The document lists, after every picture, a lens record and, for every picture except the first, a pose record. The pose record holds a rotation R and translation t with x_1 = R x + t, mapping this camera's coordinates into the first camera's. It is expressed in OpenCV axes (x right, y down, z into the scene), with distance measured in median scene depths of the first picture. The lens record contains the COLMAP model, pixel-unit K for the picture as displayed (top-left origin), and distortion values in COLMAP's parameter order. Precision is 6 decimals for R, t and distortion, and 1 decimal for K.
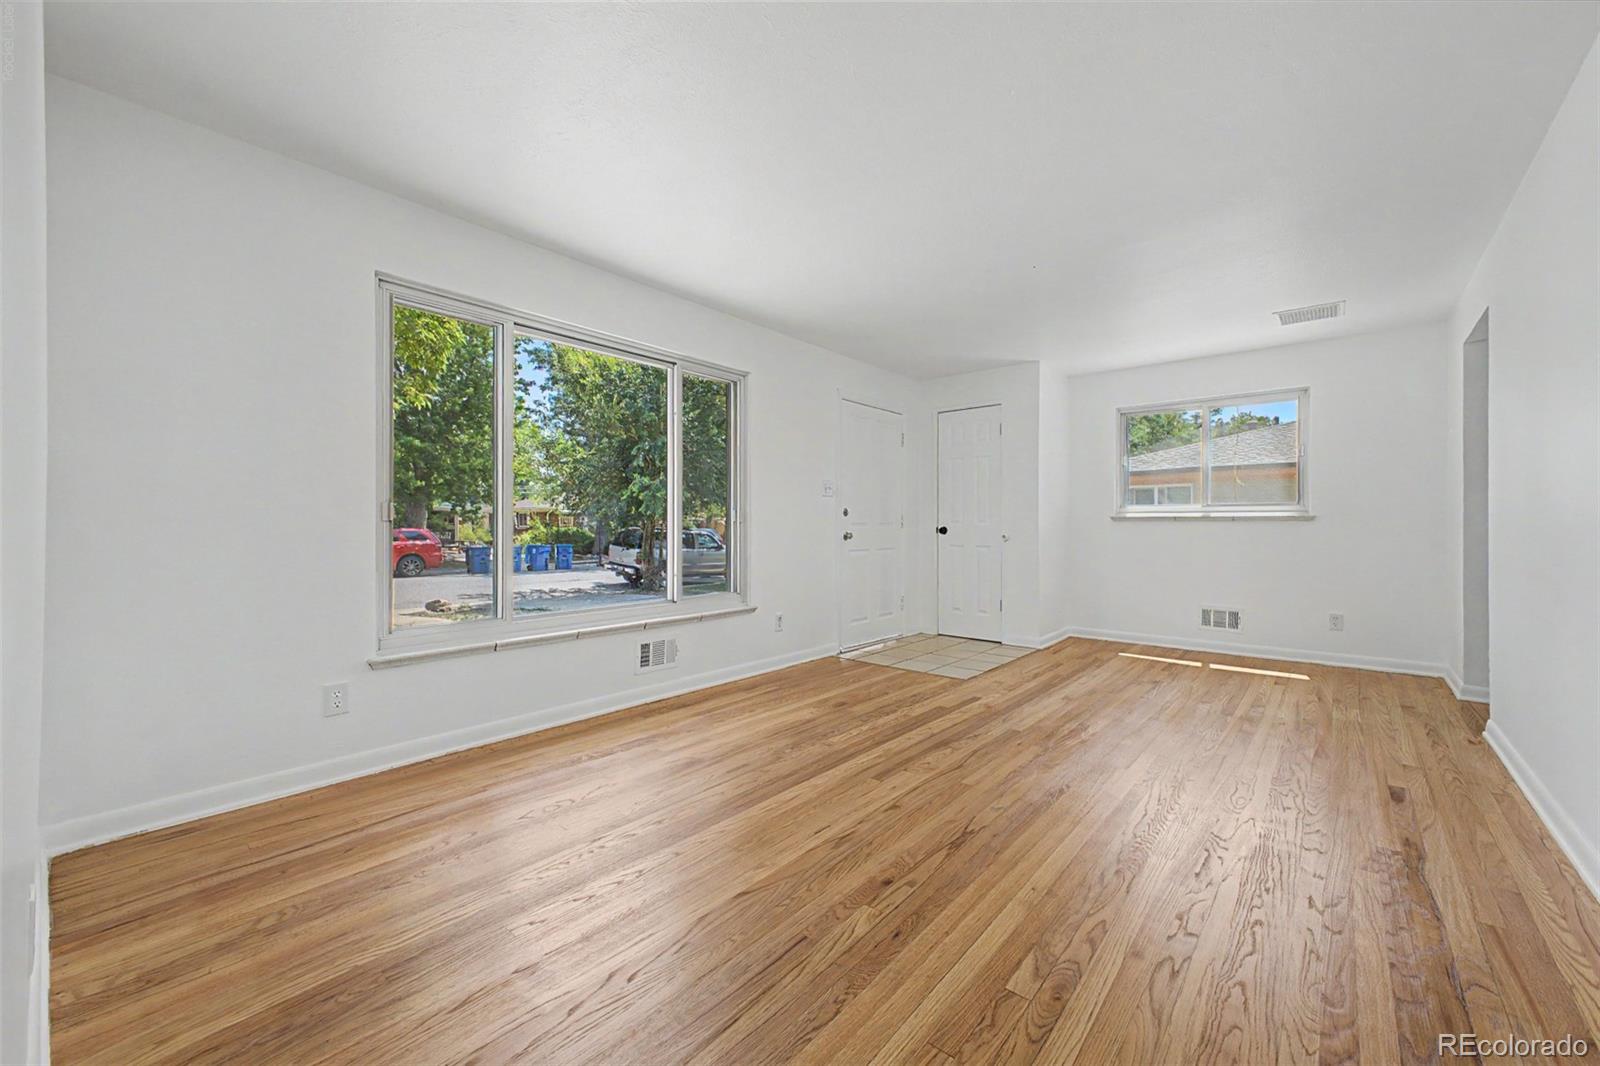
lens RADIAL K [[642.3, 0, 811.5], [0, 642.3, 530.7], [0, 0, 1]] dist [0.013753, -0.000763]
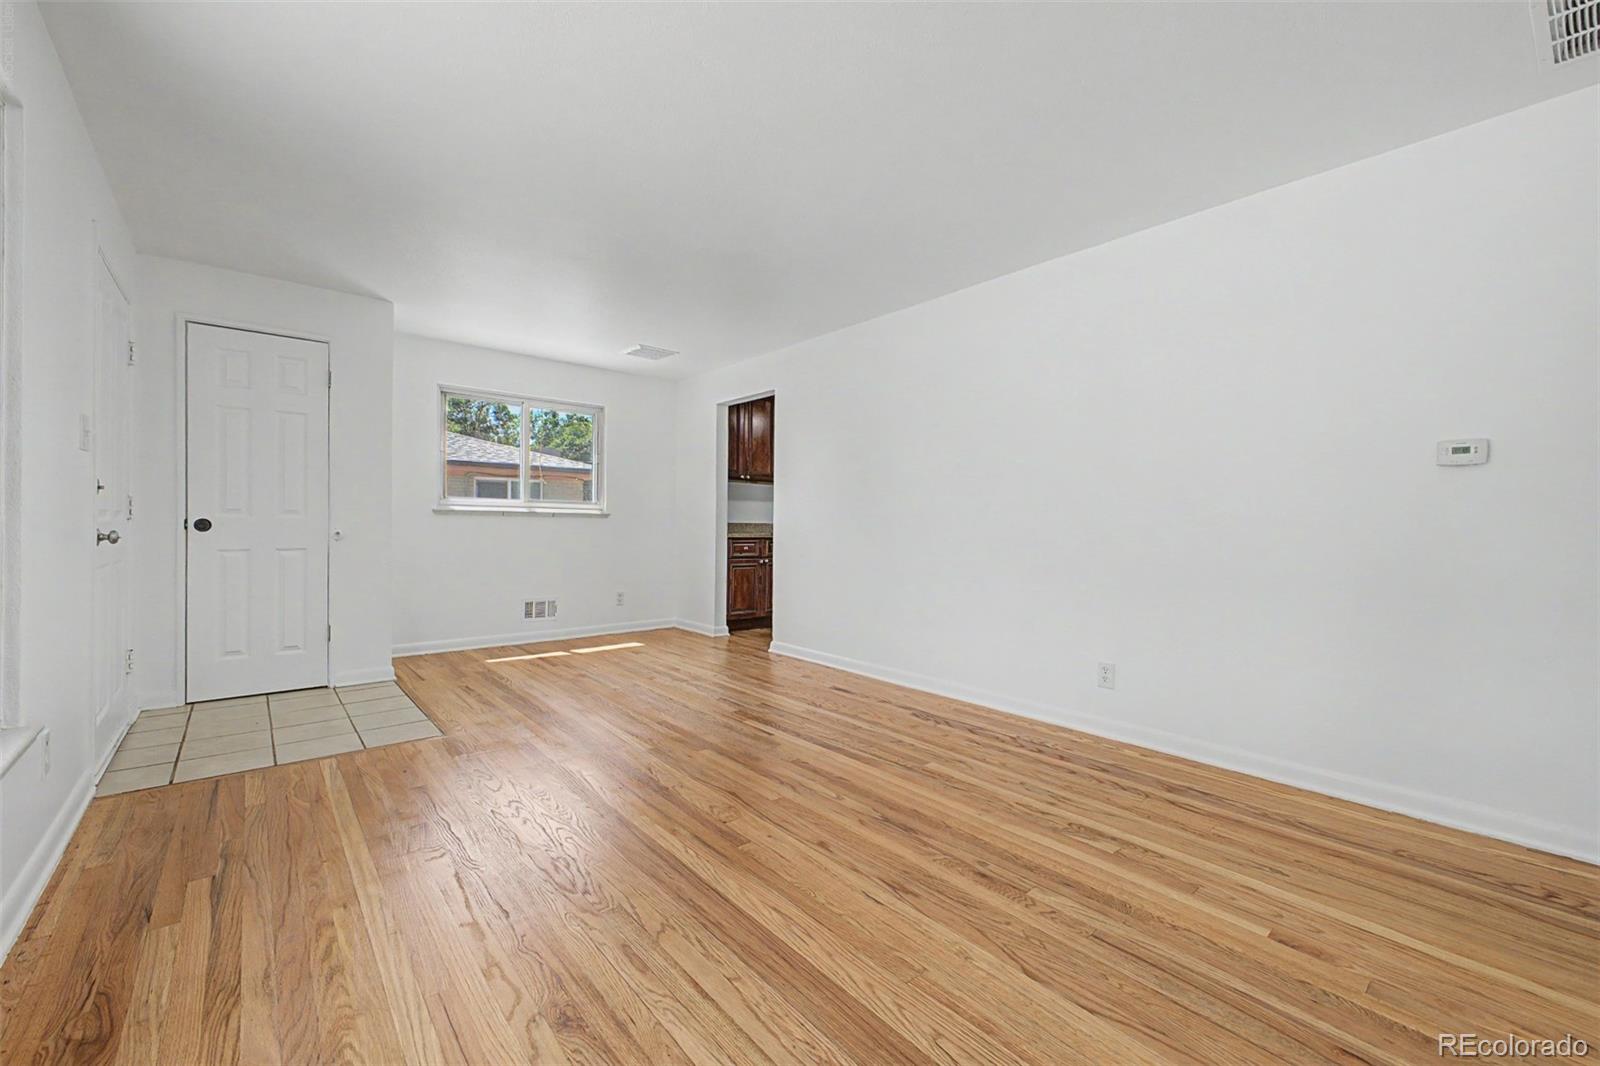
lens RADIAL K [[642.3, 0, 812.9], [0, 642.3, 533.8], [0, 0, 1]] dist [0.013753, -0.000763]
pose [[0.162477, -0.014839, 0.986601, -0.356196], [-0.003562, 0.999872, 0.015625, -0.005197], [-0.986706, -0.006053, 0.162403, 0.421988]]
